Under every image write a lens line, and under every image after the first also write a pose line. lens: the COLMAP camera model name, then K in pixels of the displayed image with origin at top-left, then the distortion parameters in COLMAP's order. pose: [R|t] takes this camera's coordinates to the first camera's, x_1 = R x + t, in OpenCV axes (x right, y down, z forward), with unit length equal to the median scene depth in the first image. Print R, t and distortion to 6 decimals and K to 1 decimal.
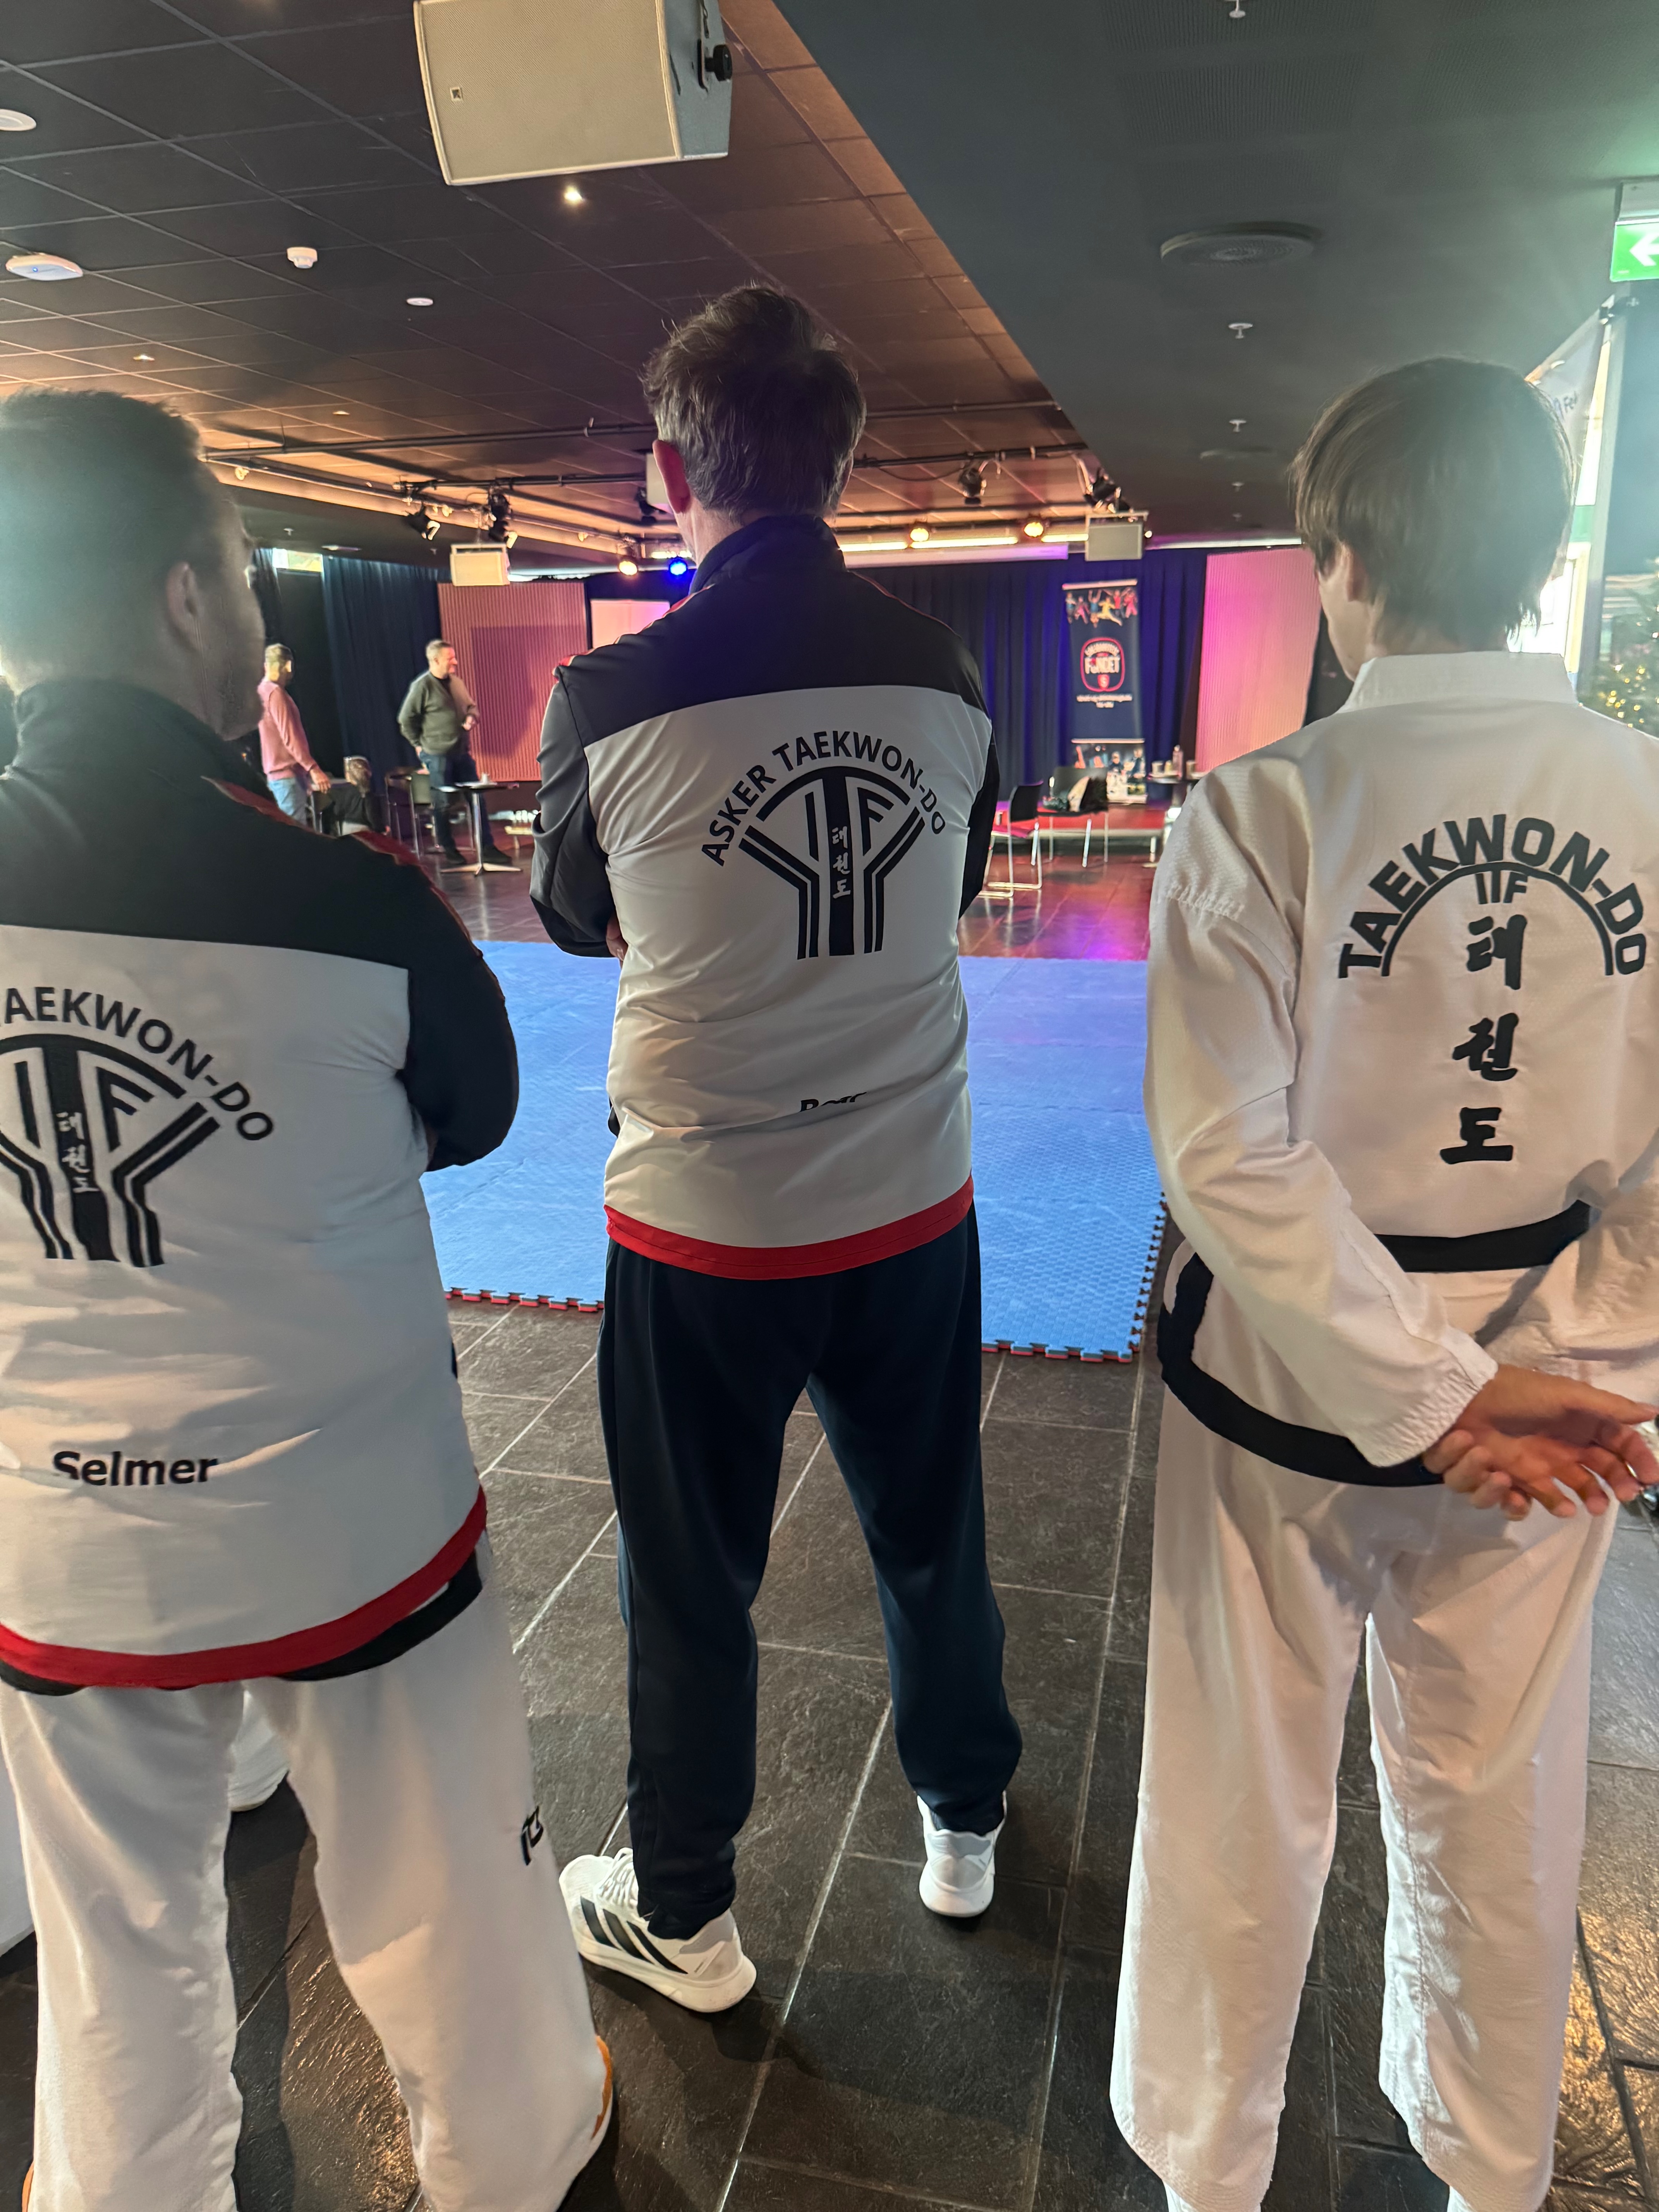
lens RADIAL K [[1569.0, 0, 831.7], [0, 1569.0, 1113.5], [0, 0, 1]] dist [-0.034606, 0.005952]
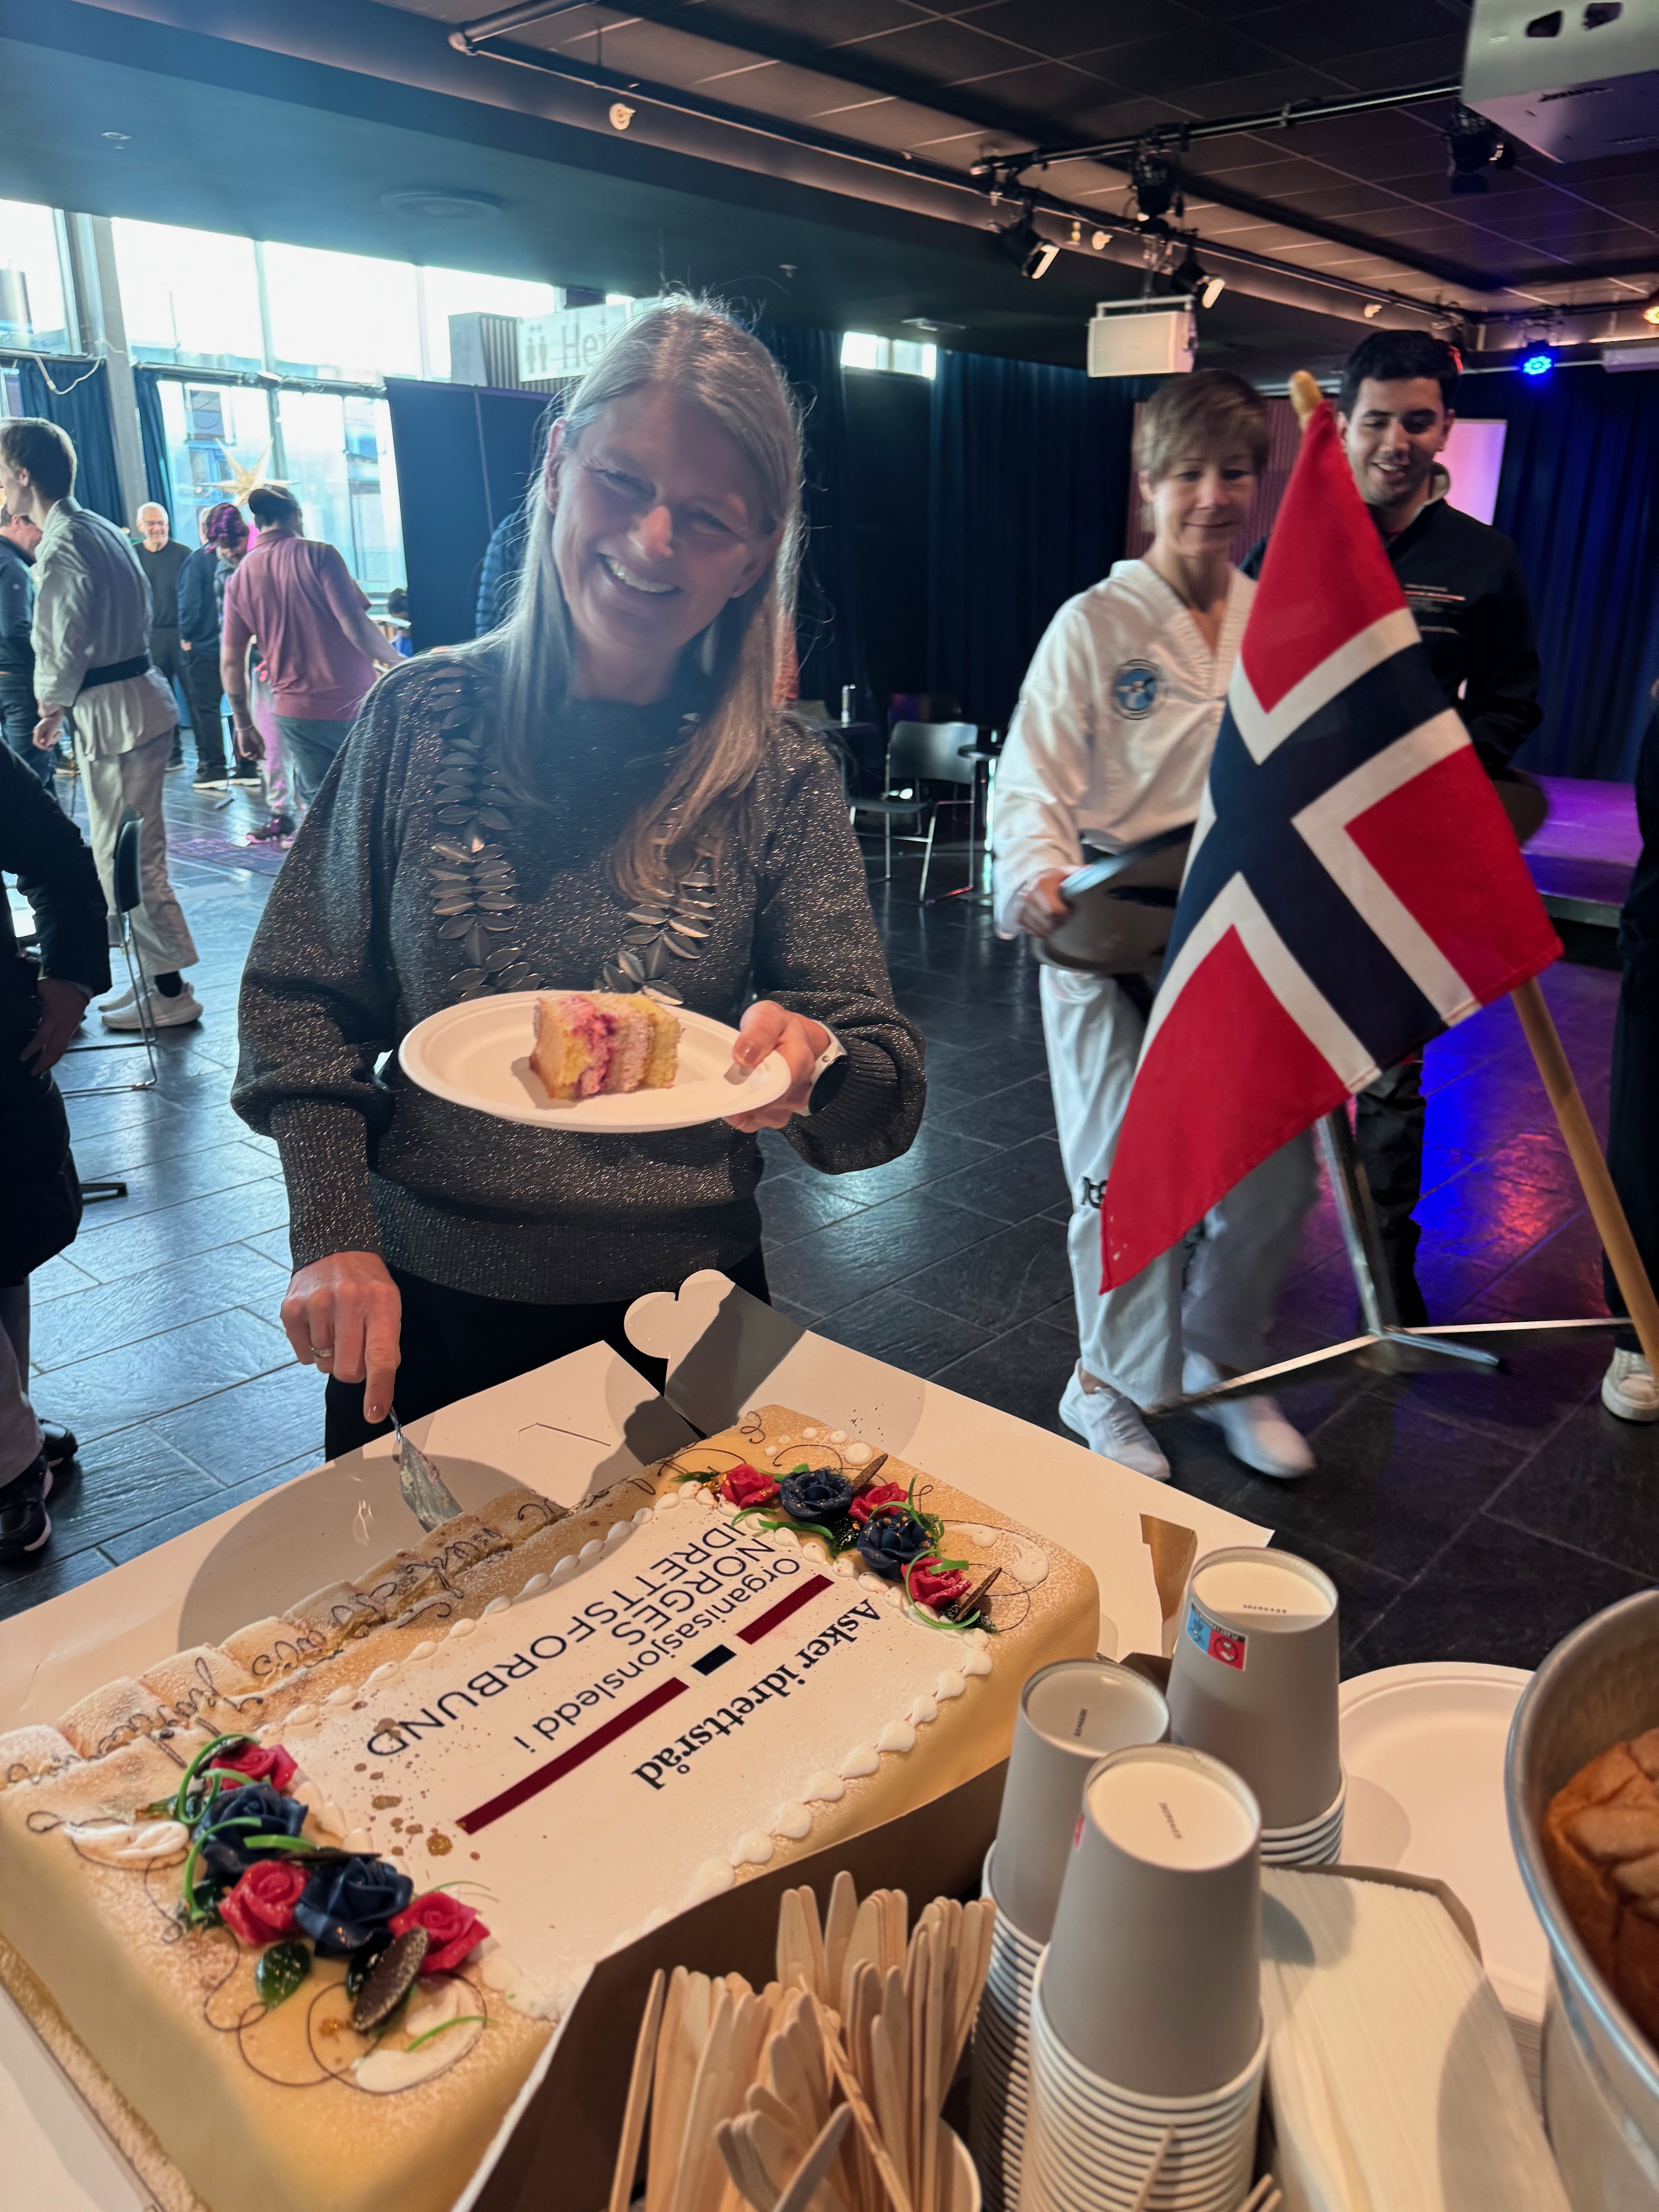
lens RADIAL K [[1569.0, 0, 831.7], [0, 1569.0, 1113.5], [0, 0, 1]] dist [-0.034606, 0.005952]
pose [[0.878223, 0.176406, -0.444527, -0.030403], [-0.145139, 0.983958, 0.103733, -0.120134], [0.455696, -0.026583, 0.889739, 0.440866]]
